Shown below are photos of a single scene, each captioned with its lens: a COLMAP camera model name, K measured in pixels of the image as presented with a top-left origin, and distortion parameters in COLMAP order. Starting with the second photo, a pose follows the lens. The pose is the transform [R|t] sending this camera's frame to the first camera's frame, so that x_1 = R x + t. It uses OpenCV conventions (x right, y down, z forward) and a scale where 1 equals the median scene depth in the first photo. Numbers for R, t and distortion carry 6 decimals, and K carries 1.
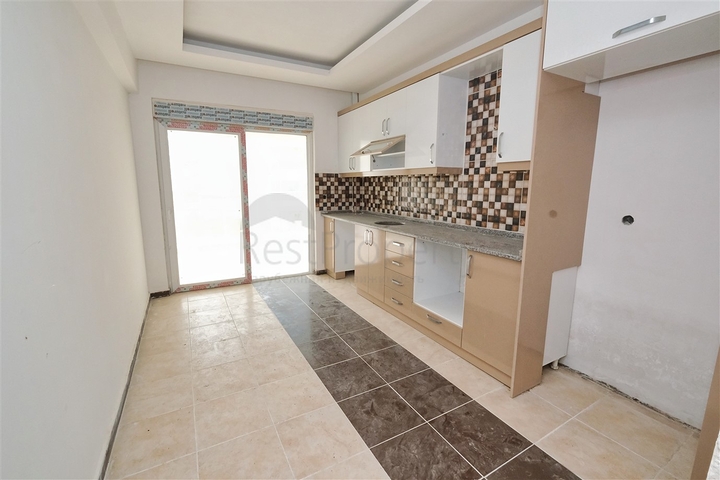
lens RADIAL K [[313.0, 0, 358.5], [0, 313.0, 234.6], [0, 0, 1]] dist [-0.005613, -0.000437]
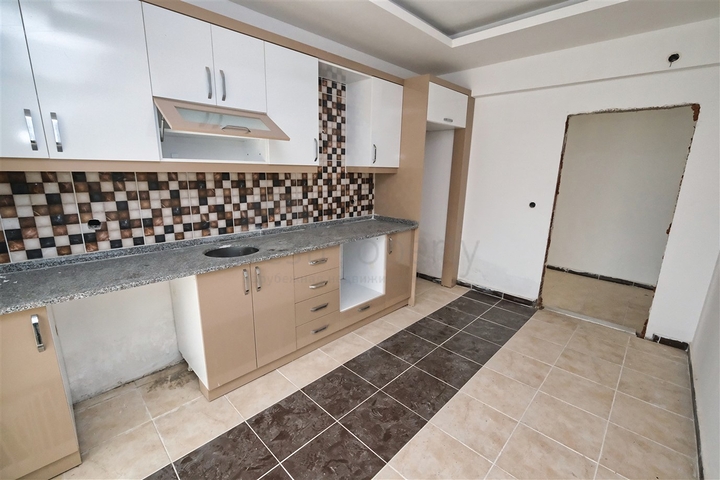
lens RADIAL K [[313.0, 0, 359.9], [0, 313.0, 246.3], [0, 0, 1]] dist [-0.005613, -0.000437]
pose [[-0.287274, -0.223370, 0.931440, -0.685267], [0.144860, 0.951113, 0.272765, -0.221965], [-0.946831, 0.213286, -0.240872, 1.166350]]
